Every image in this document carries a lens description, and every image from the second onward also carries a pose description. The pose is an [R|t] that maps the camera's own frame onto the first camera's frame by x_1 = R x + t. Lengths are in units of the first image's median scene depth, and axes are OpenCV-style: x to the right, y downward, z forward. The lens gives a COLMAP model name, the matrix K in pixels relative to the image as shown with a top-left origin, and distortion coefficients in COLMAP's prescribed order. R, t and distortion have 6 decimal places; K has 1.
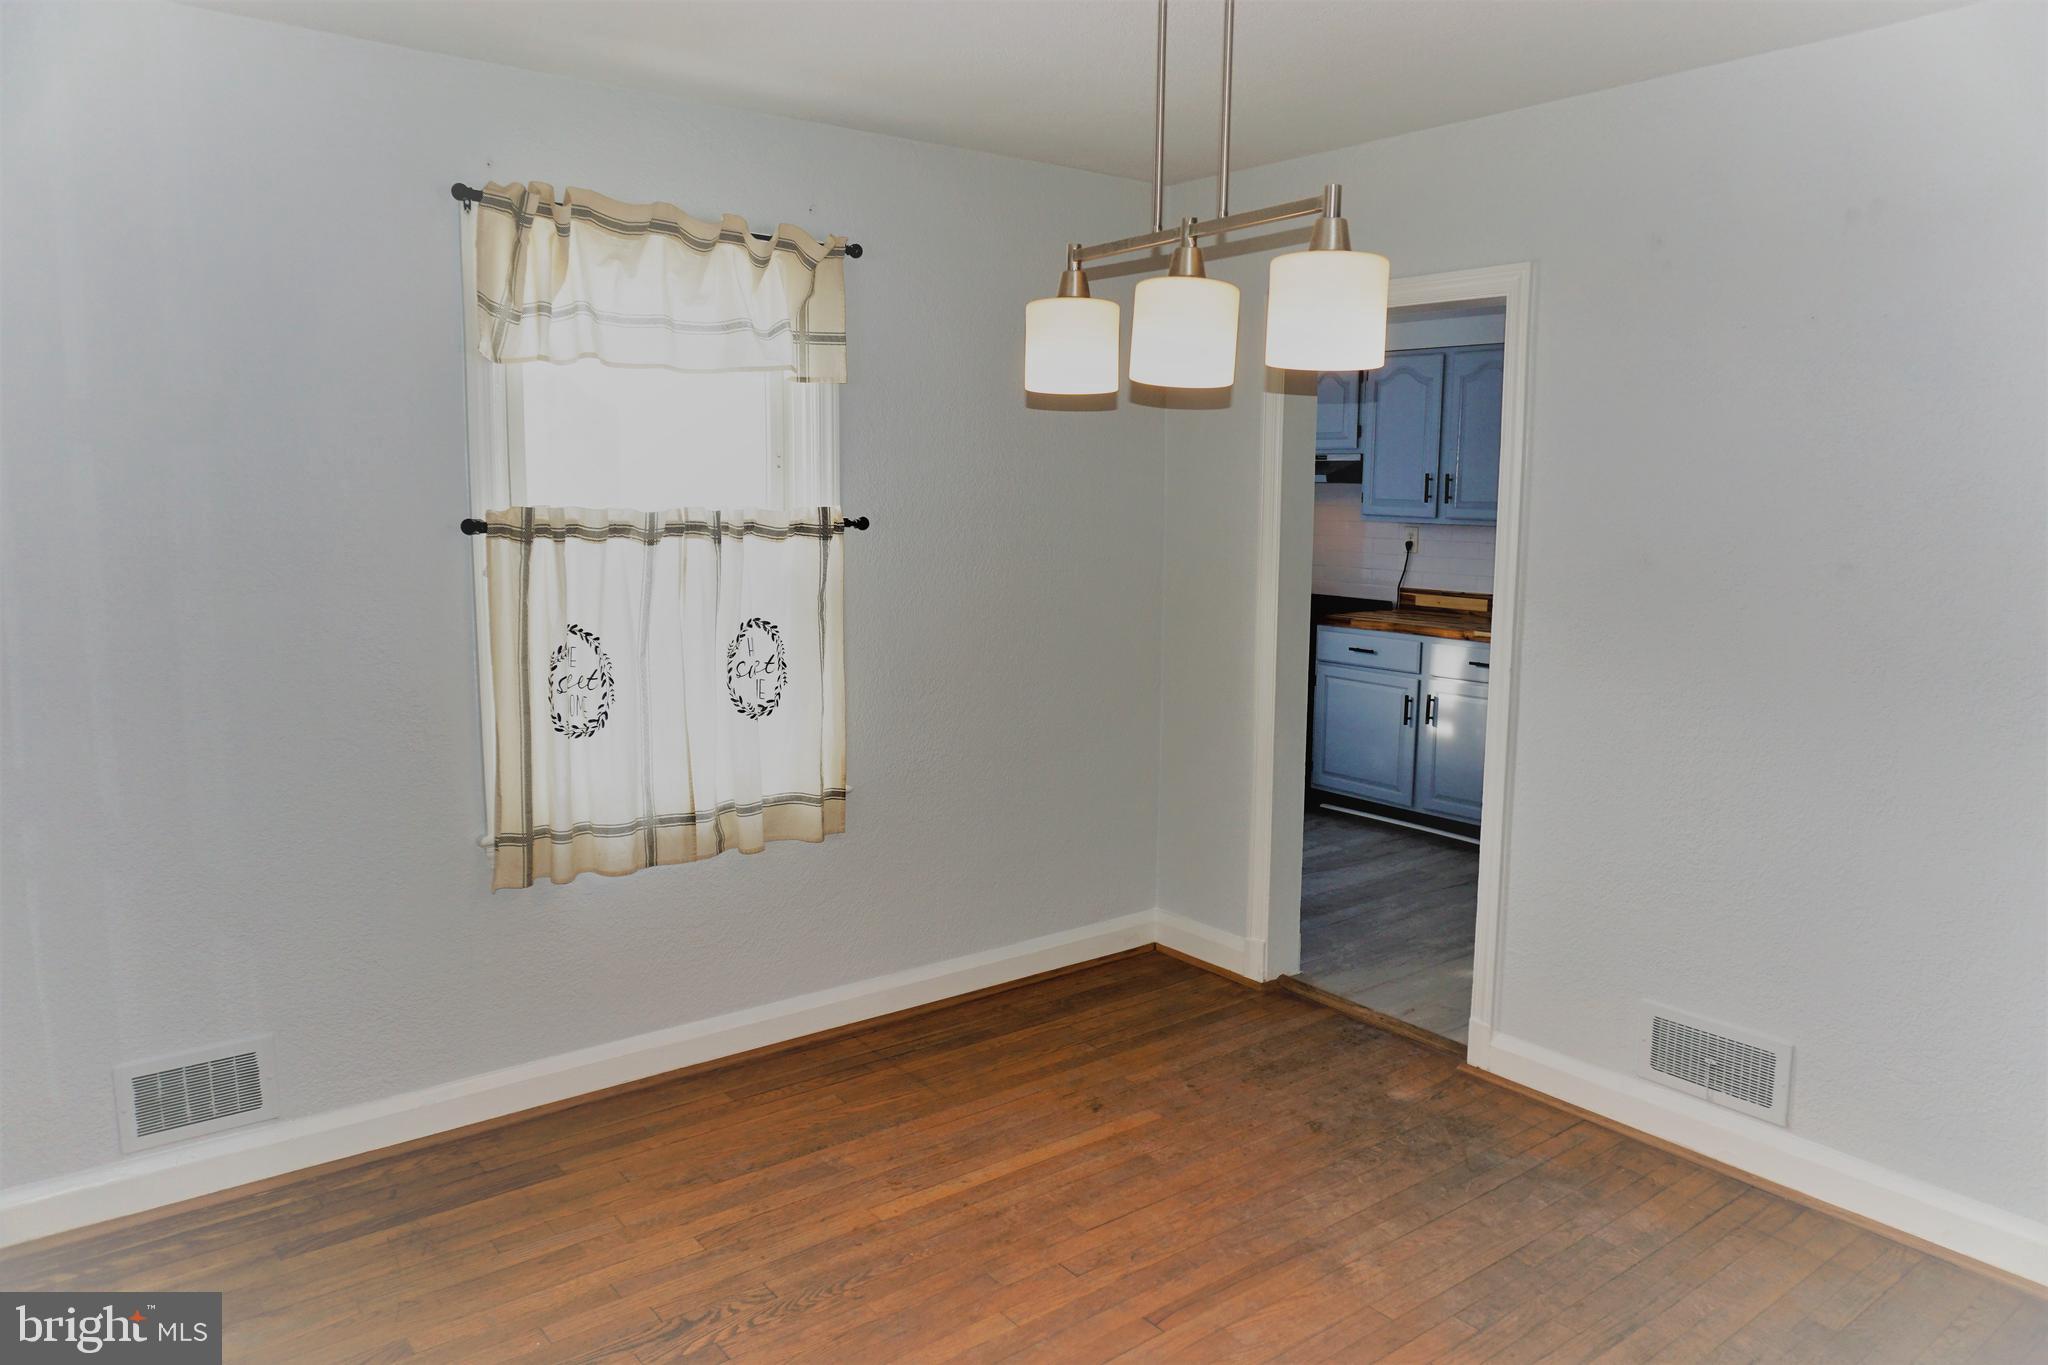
lens RADIAL K [[1367.2, 0, 1032.7], [0, 1367.2, 682.1], [0, 0, 1]] dist [-0.046577, 0.031694]
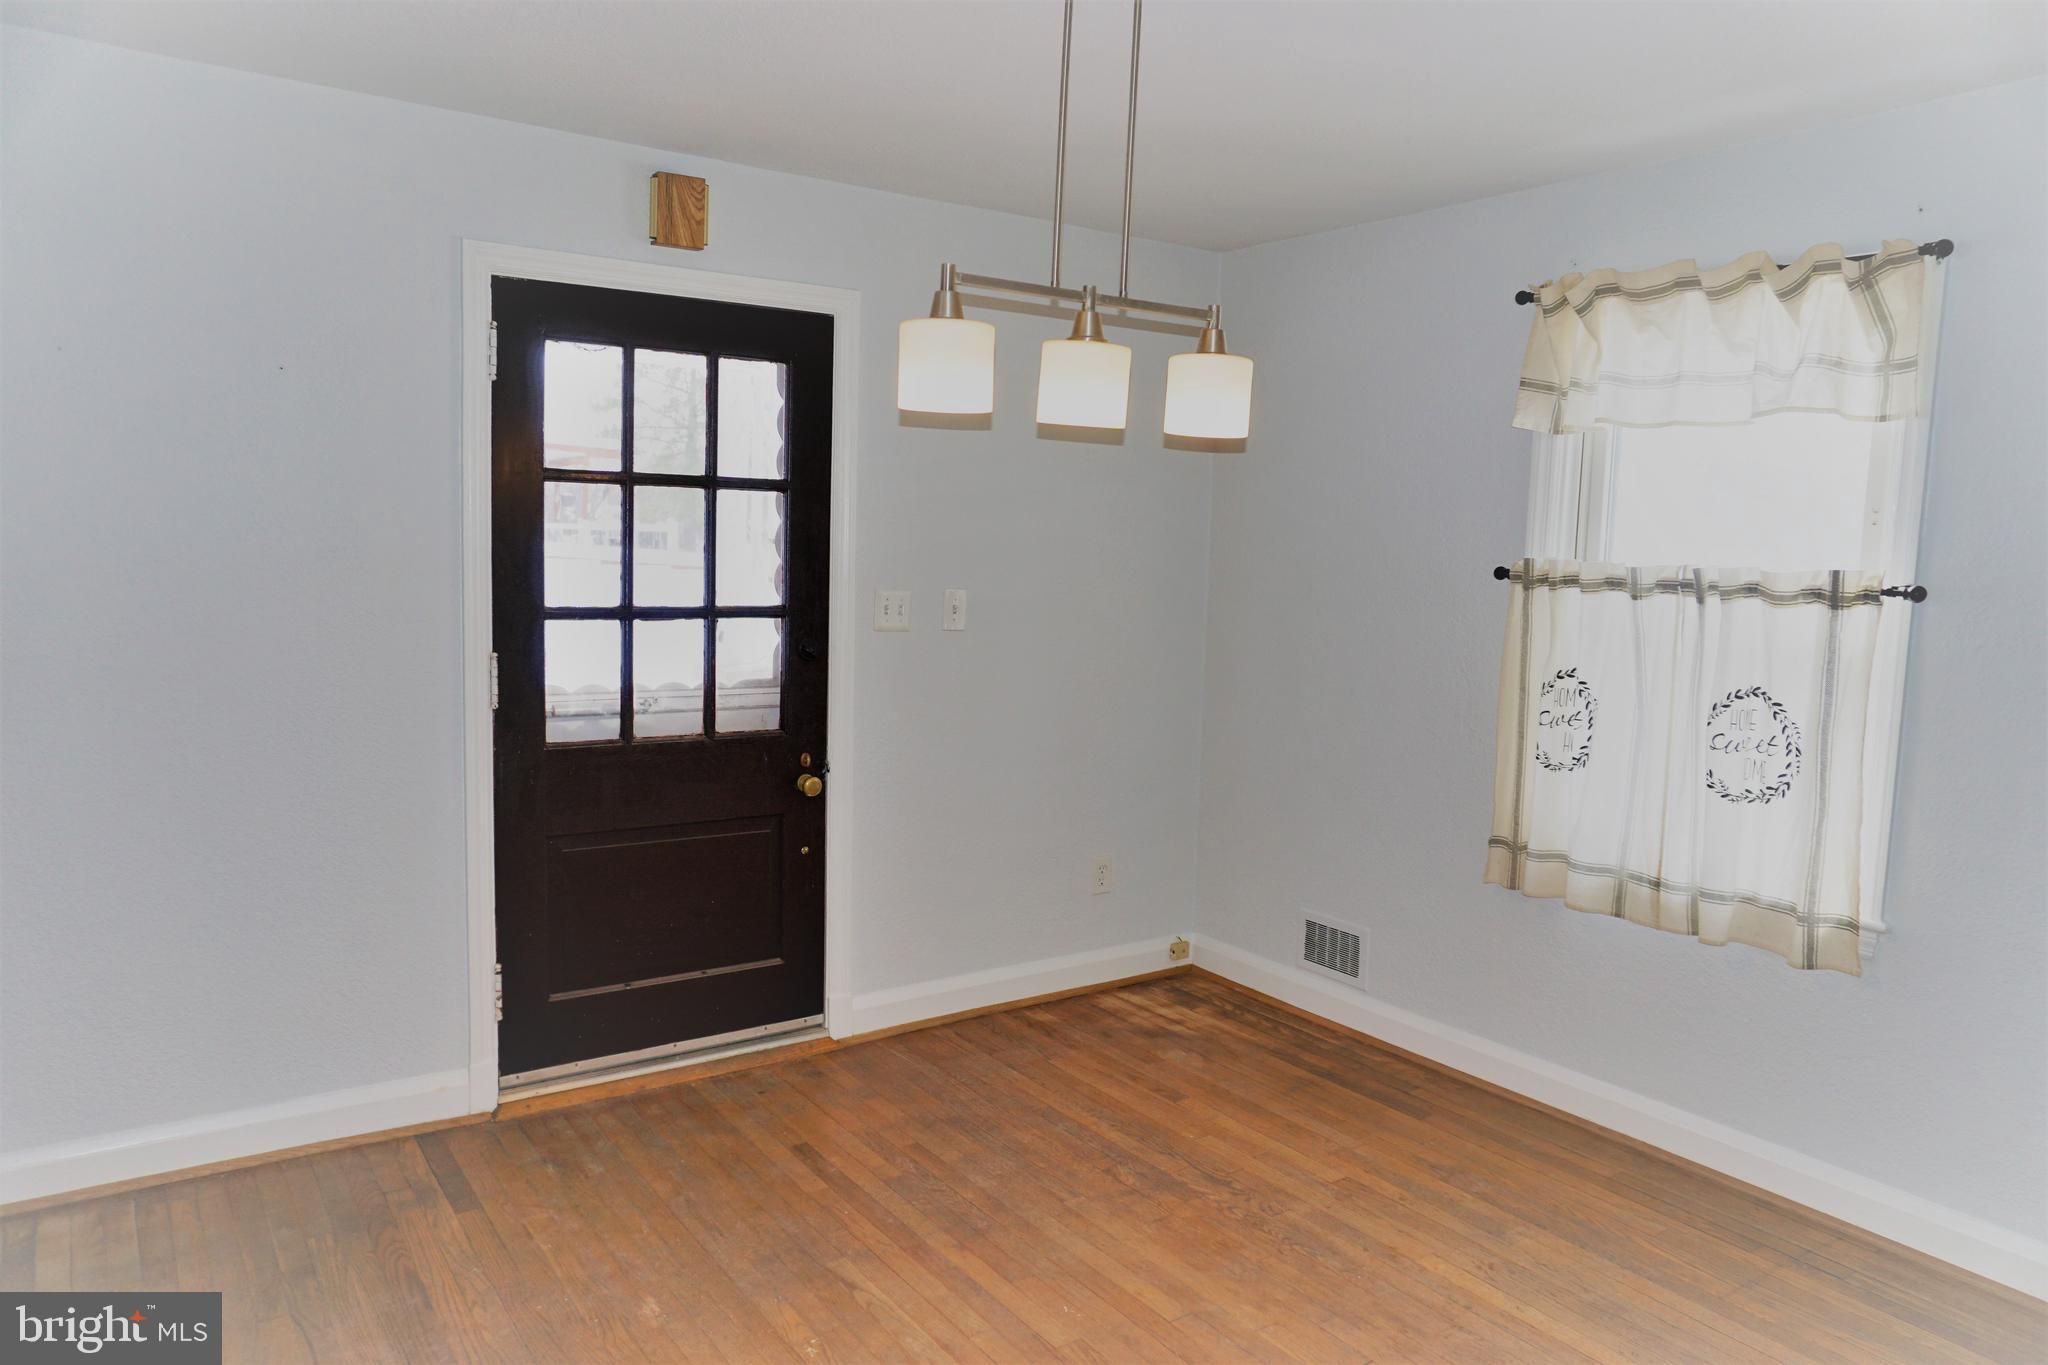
lens RADIAL K [[1367.2, 0, 1029.7], [0, 1367.2, 682.1], [0, 0, 1]] dist [-0.046577, 0.031694]
pose [[-0.040899, 0.099215, -0.994225, 0.727836], [-0.164090, 0.980880, 0.104634, -0.069812], [0.985597, 0.167422, -0.023837, 0.572046]]
